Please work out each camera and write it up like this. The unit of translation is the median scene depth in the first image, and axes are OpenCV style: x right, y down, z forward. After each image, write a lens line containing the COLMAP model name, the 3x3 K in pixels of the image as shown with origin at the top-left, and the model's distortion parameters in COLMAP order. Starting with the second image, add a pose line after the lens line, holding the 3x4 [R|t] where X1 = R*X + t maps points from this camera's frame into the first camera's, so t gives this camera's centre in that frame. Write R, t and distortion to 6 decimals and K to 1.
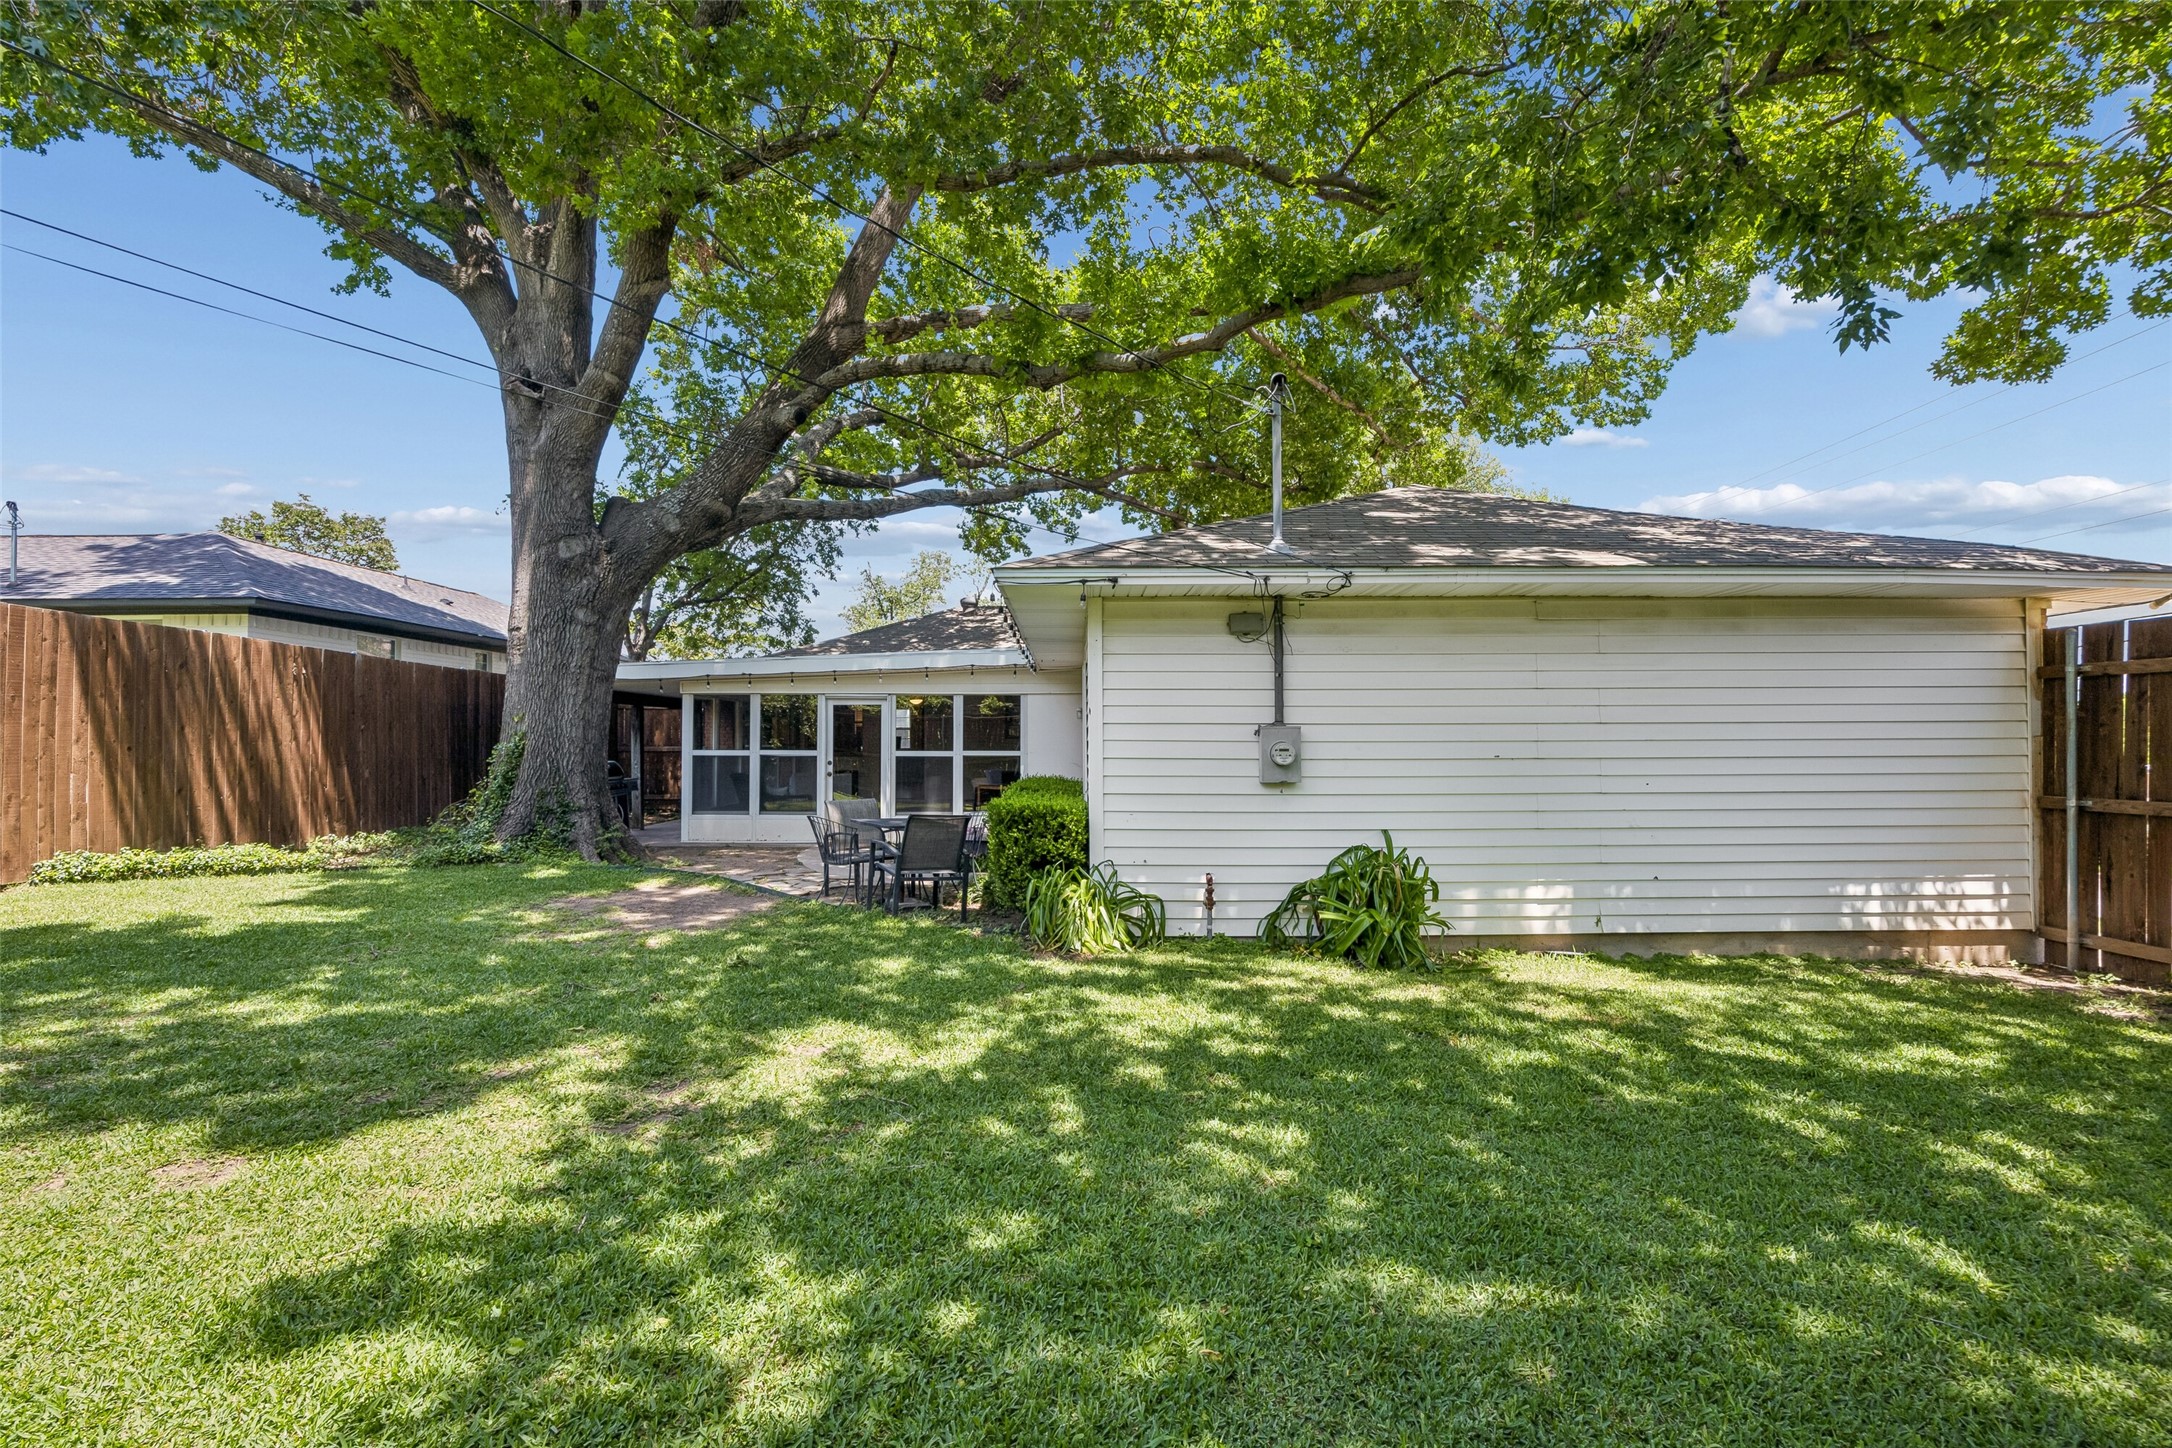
lens RADIAL K [[1029.8, 0, 1081.4], [0, 1029.8, 733.5], [0, 0, 1]] dist [0.001490, 0.000798]
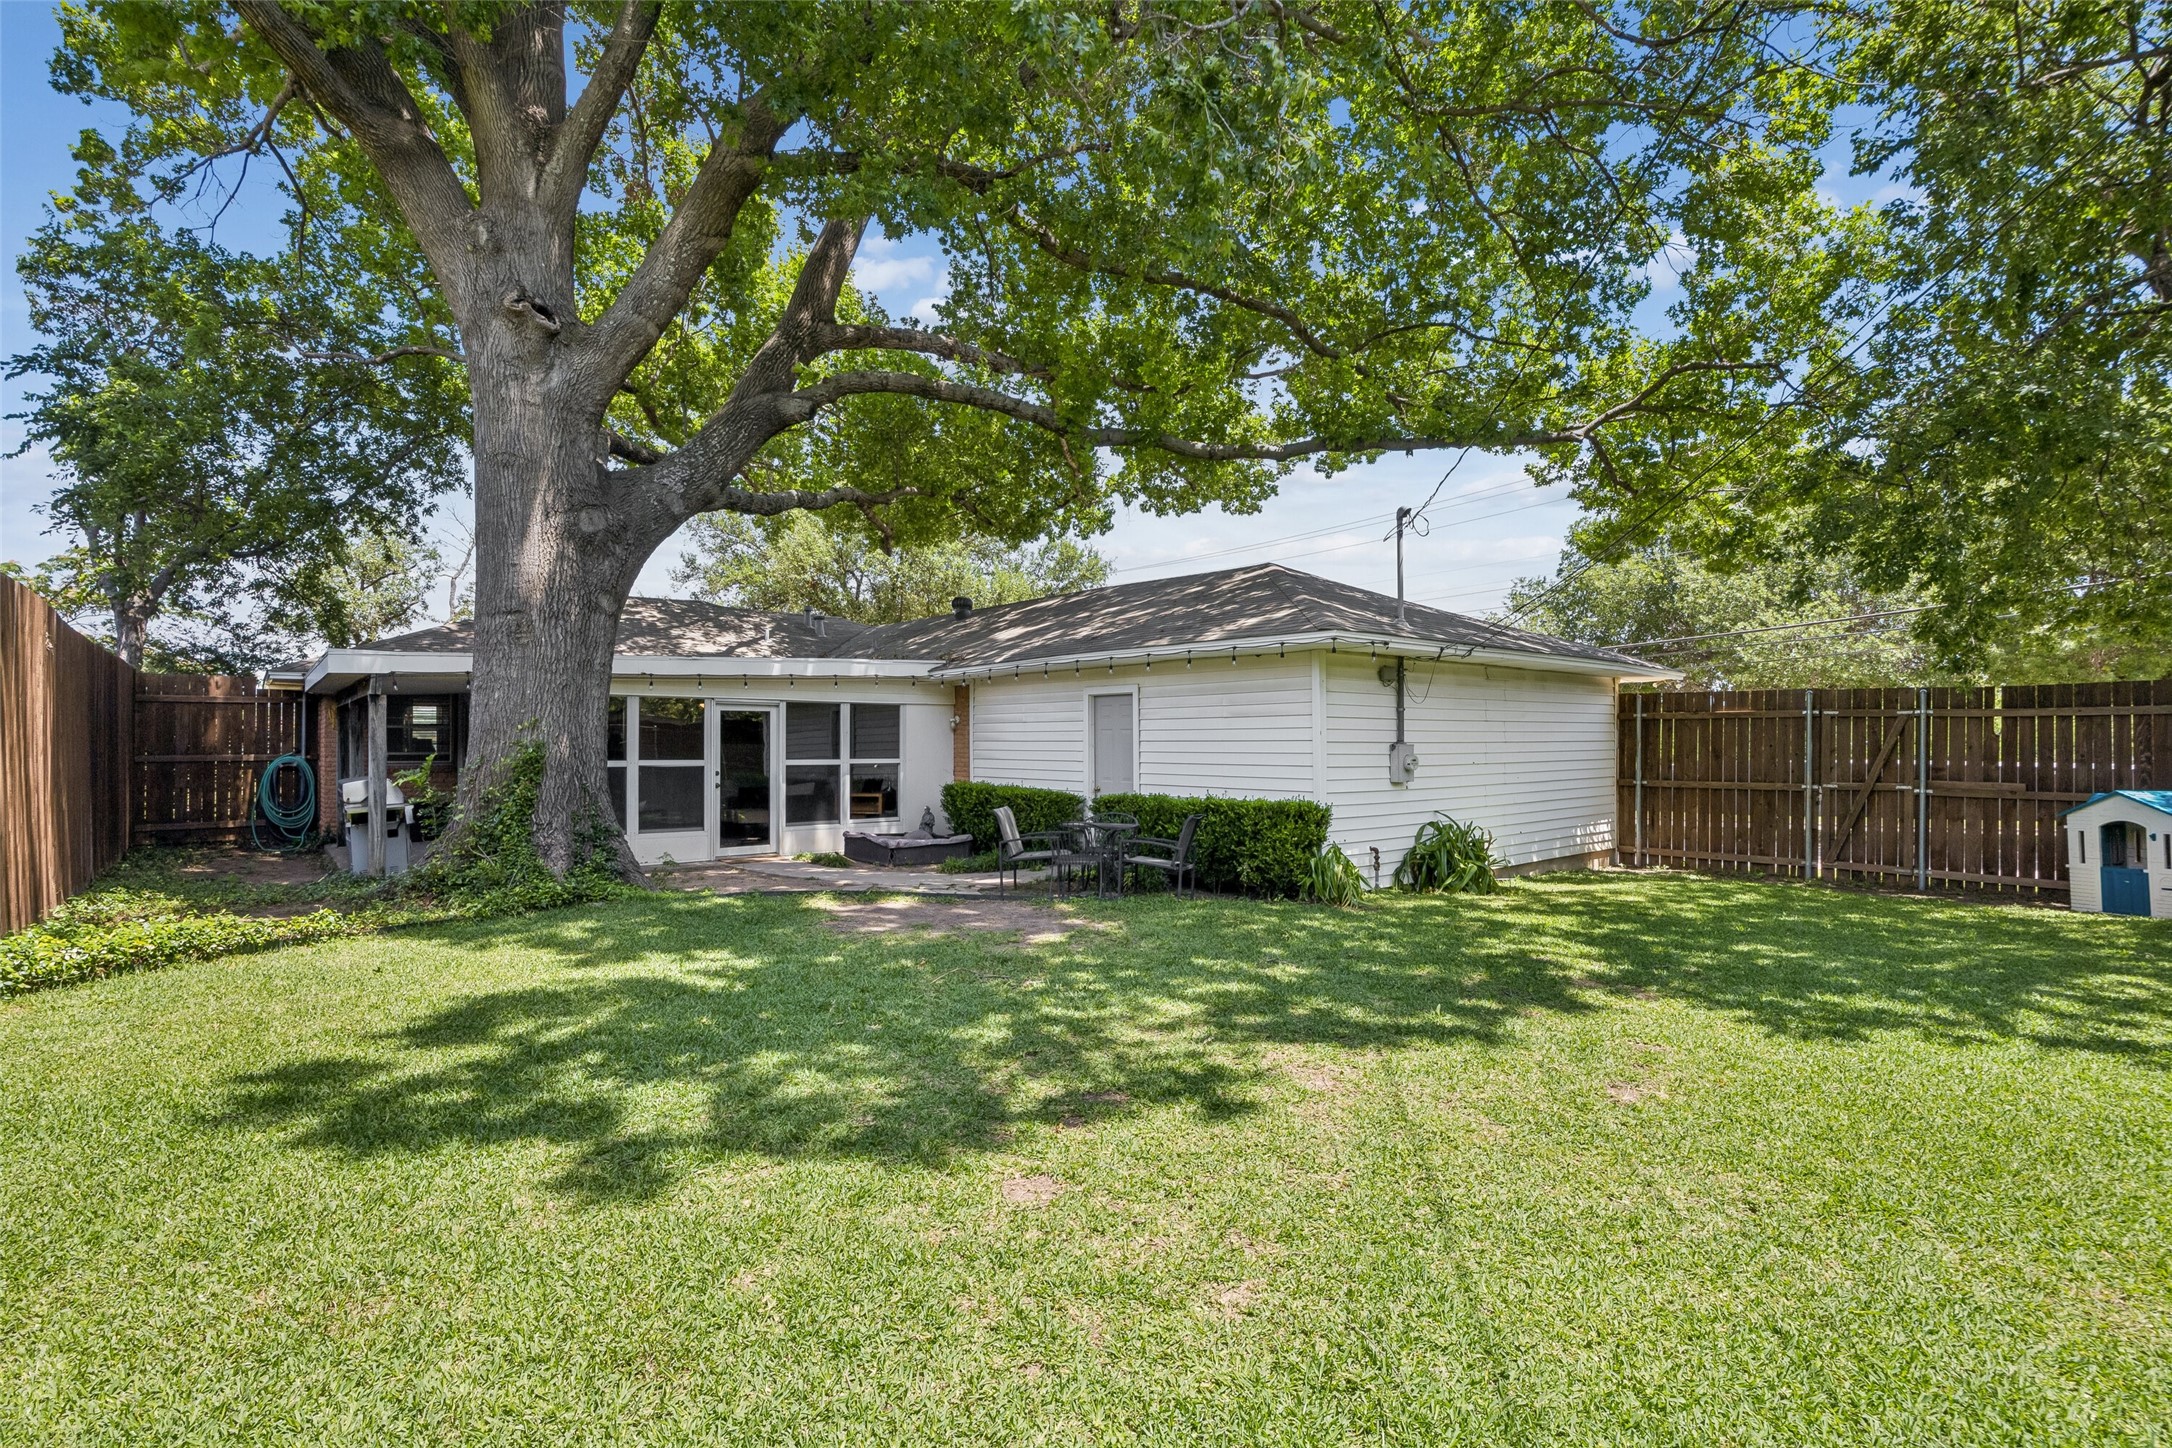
lens RADIAL K [[1029.8, 0, 1073.0], [0, 1029.8, 735.9], [0, 0, 1]] dist [0.001490, 0.000798]
pose [[0.758632, 0.005740, 0.651494, -0.888242], [-0.008865, 0.999960, 0.001513, -0.013182], [-0.651459, -0.006923, 0.758653, 0.139765]]
